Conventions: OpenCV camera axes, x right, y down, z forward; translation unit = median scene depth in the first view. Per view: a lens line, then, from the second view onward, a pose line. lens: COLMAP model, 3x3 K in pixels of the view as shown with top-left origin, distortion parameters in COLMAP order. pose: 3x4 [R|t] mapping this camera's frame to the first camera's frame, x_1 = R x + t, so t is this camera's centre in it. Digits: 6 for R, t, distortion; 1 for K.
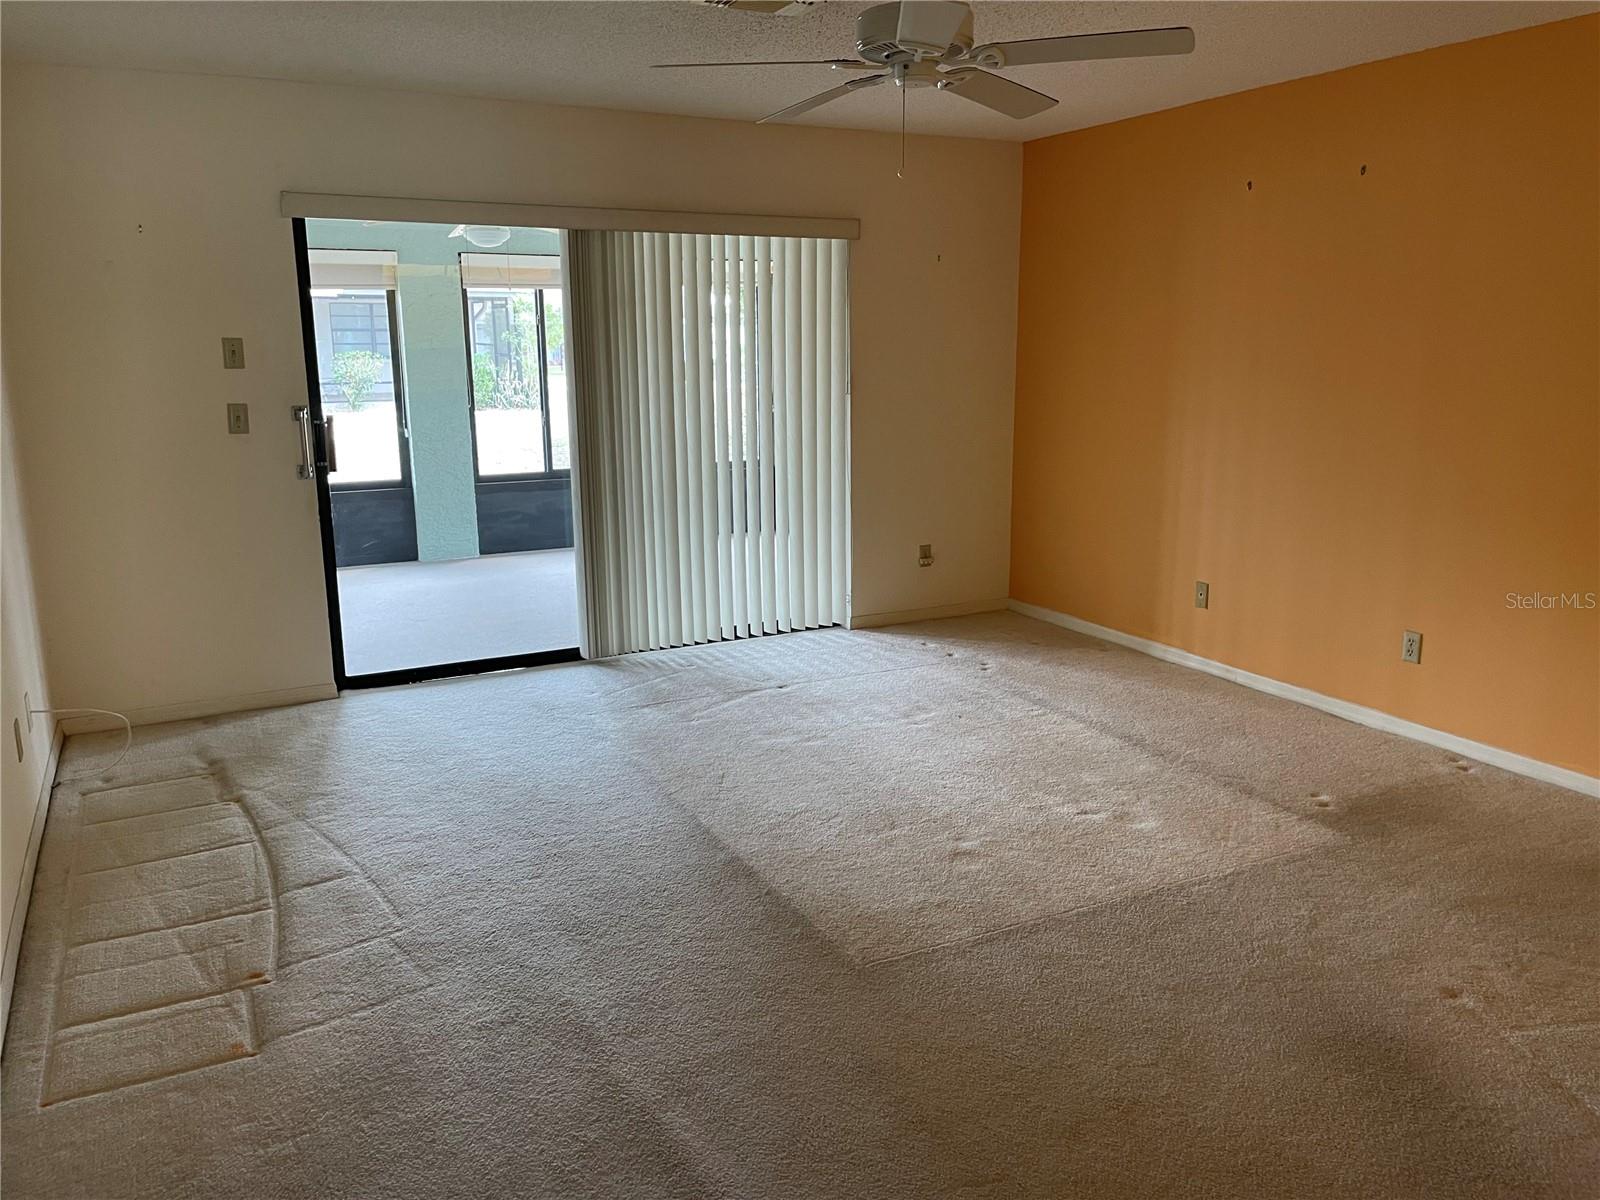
lens RADIAL K [[1225.7, 0, 816.5], [0, 1225.7, 595.8], [0, 0, 1]] dist [0.081727, -0.116031]
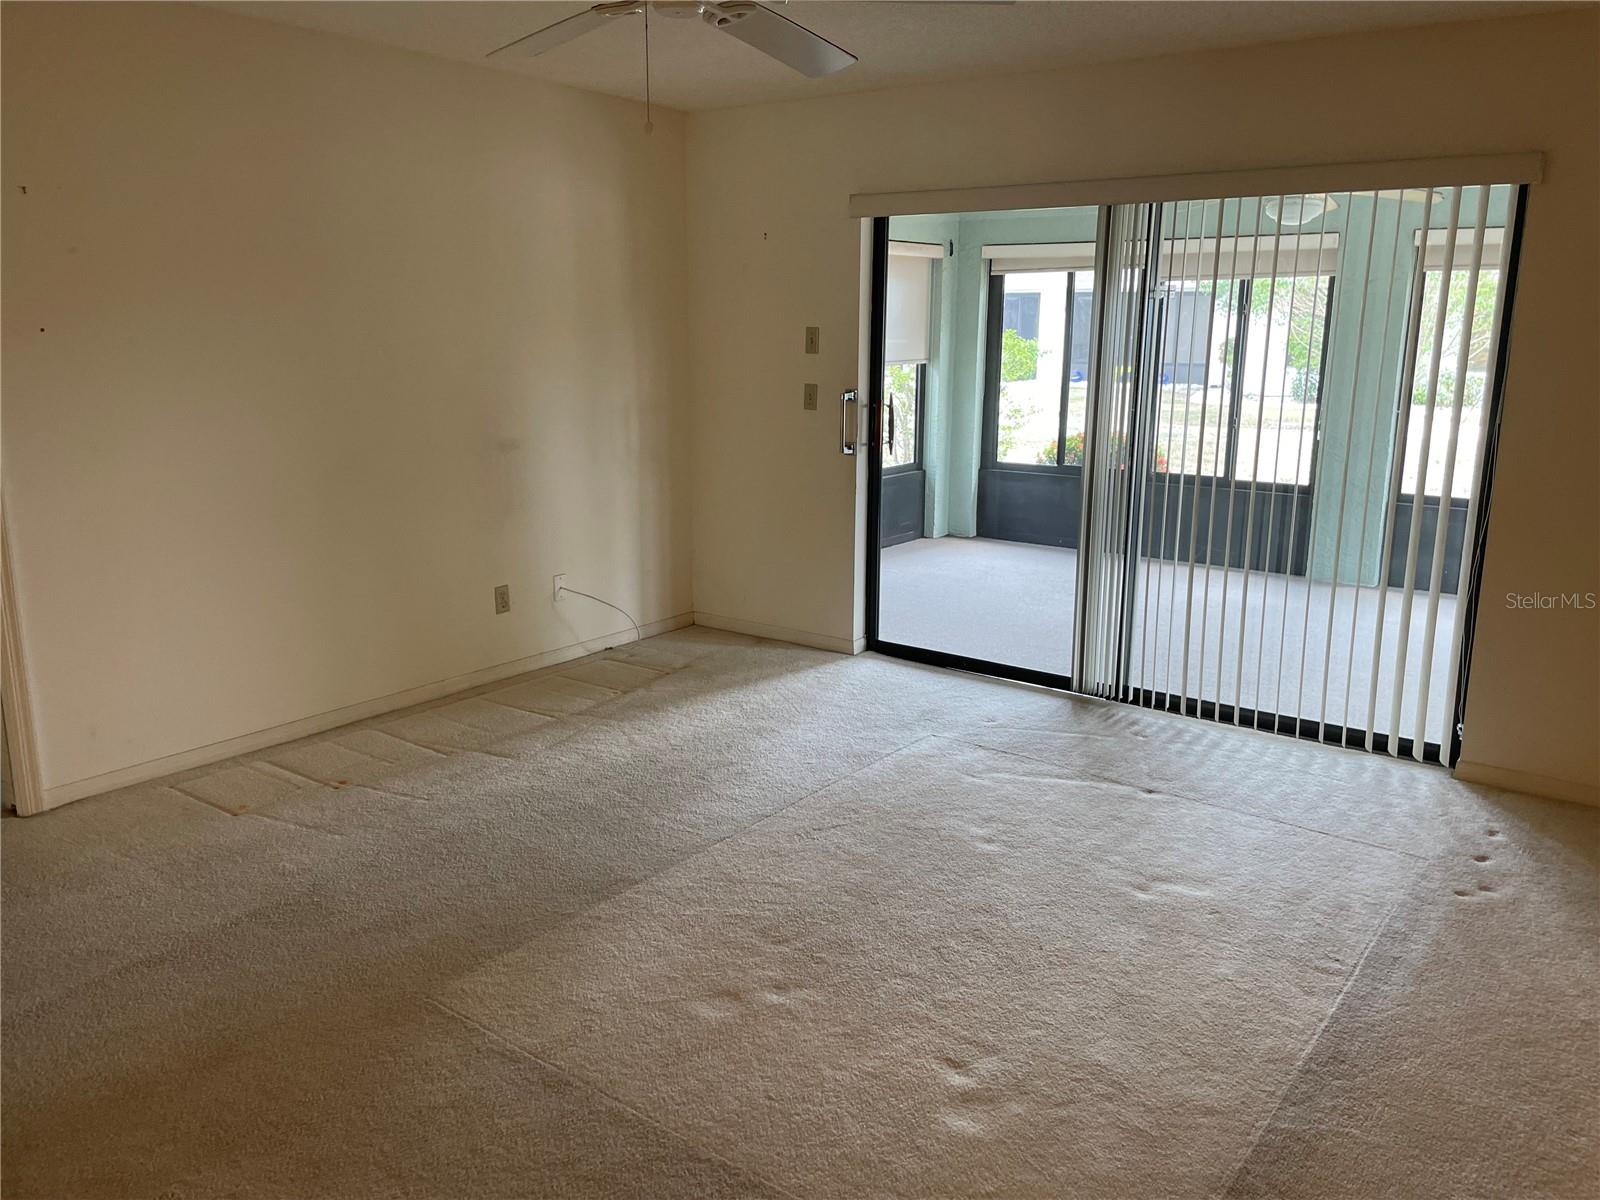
lens RADIAL K [[1225.7, 0, 811.6], [0, 1225.7, 599.7], [0, 0, 1]] dist [0.081727, -0.116031]
pose [[0.433343, 0.212604, -0.875793, 0.521819], [-0.200725, 0.970135, 0.136188, -0.102686], [0.878592, 0.116777, 0.463077, 0.437084]]
